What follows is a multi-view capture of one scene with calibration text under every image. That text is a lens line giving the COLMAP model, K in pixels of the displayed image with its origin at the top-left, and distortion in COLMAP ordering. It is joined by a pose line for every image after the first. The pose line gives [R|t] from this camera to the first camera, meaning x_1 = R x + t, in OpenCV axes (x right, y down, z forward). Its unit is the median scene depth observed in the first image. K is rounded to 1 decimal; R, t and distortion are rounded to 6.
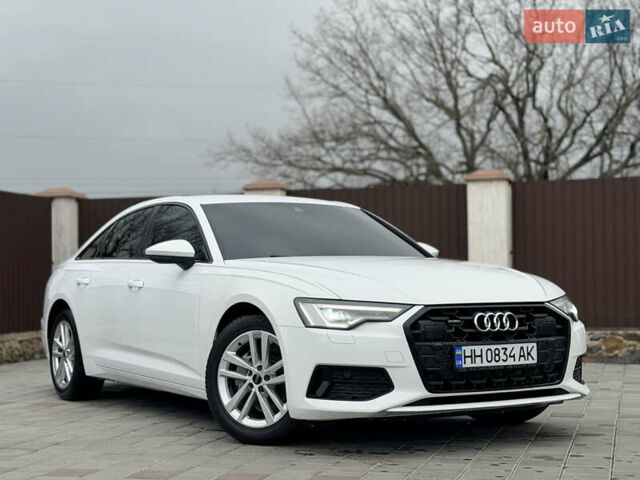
lens RADIAL K [[1098.1, 0, 317.7], [0, 1098.1, 245.5], [0, 0, 1]] dist [0.153376, 0.000000]
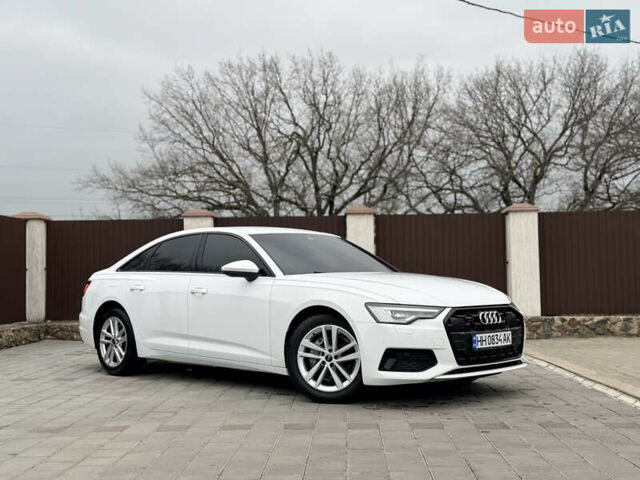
lens RADIAL K [[809.6, 0, 315.3], [0, 809.6, 242.0], [0, 0, 1]] dist [0.146305, 0.000000]
pose [[0.971863, 0.010992, 0.235288, -0.320161], [-0.008501, 0.999897, -0.011600, -0.019504], [-0.235391, 0.009273, 0.971856, -0.041112]]
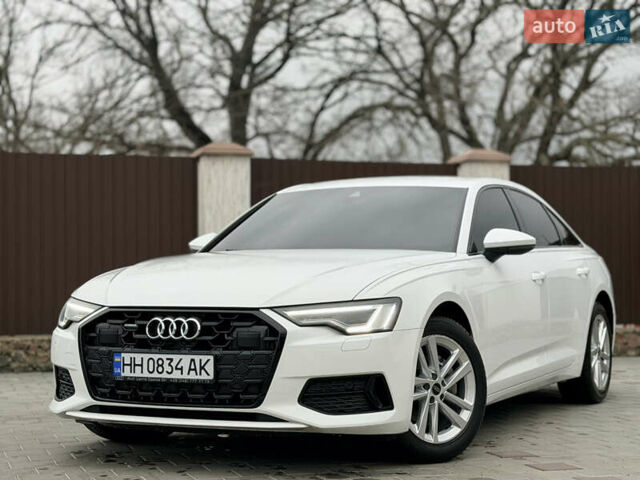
lens RADIAL K [[1270.3, 0, 315.3], [0, 1270.3, 245.6], [0, 0, 1]] dist [0.114279, 0.000000]
pose [[0.537092, -0.004529, -0.843512, 1.010764], [0.025422, 0.999618, 0.010819, -0.004617], [0.843141, -0.027254, 0.537002, 0.518592]]
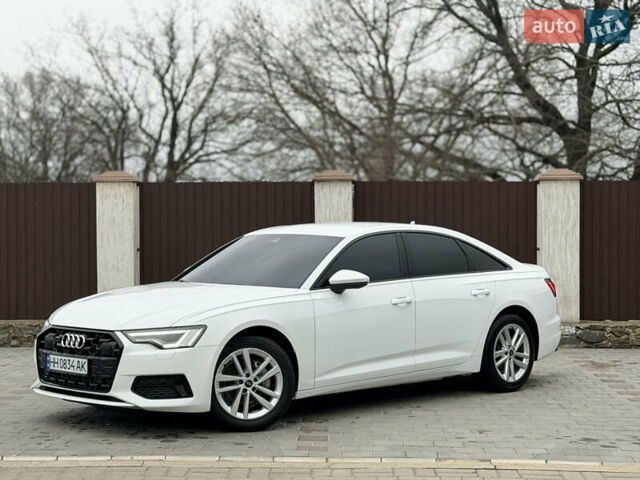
lens RADIAL K [[1270.3, 0, 317.8], [0, 1270.3, 237.9], [0, 0, 1]] dist [0.114279, 0.000000]
pose [[0.225599, 0.024288, -0.973917, 1.715664], [0.033138, 0.998919, 0.032587, -0.099919], [0.973656, -0.039625, 0.224550, 0.883970]]
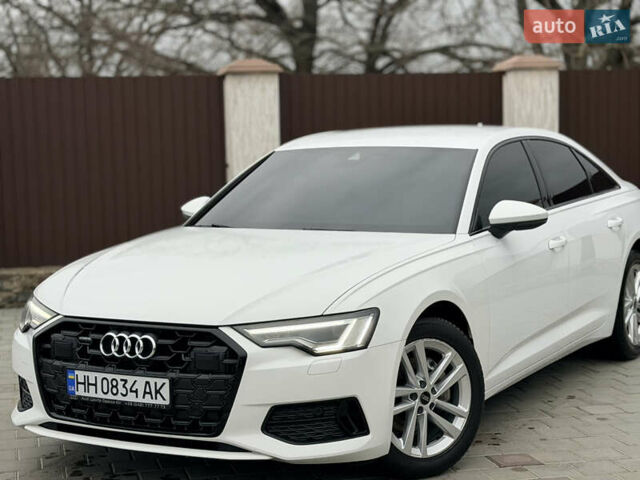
lens RADIAL K [[1270.3, 0, 320.8], [0, 1270.3, 237.8], [0, 0, 1]] dist [0.114279, 0.000000]
pose [[0.481980, 0.080348, -0.872491, 0.966403], [0.045849, 0.992109, 0.116692, -0.103212], [0.874982, -0.096246, 0.474493, 0.648062]]
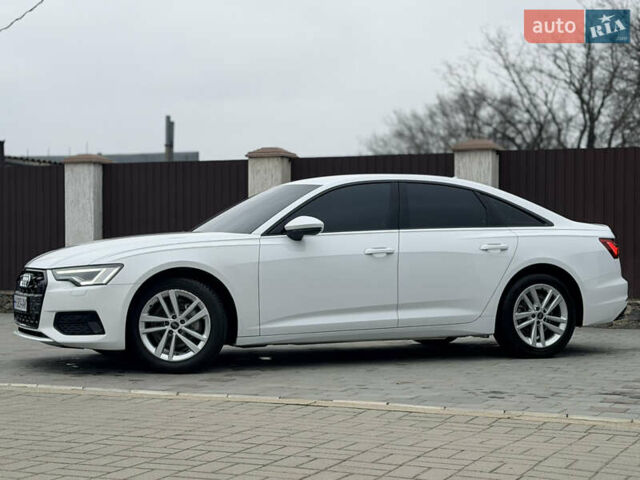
lens RADIAL K [[1270.3, 0, 320.7], [0, 1270.3, 240.3], [0, 0, 1]] dist [0.114279, 0.000000]
pose [[-0.127069, 0.009724, -0.991846, 1.692077], [0.036804, 0.999310, 0.005082, 0.019921], [0.991211, -0.035858, -0.127339, 1.509989]]
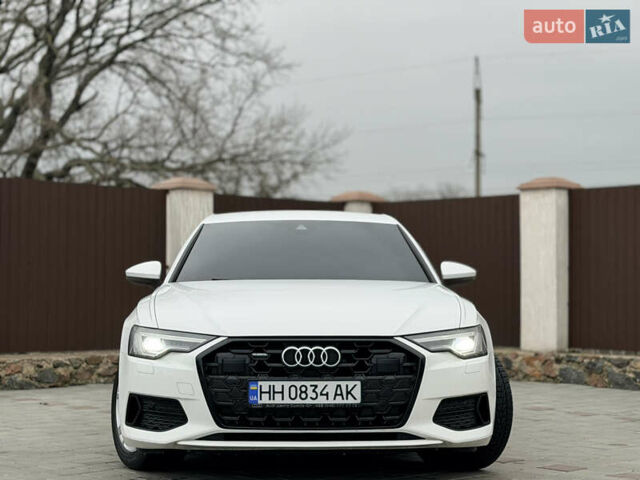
lens RADIAL K [[1270.3, 0, 316.0], [0, 1270.3, 237.3], [0, 0, 1]] dist [0.114279, 0.000000]
pose [[0.869044, -0.004698, -0.494713, 0.654580], [0.005591, 0.999984, 0.000326, -0.030162], [0.494703, -0.003049, 0.869057, 0.062924]]
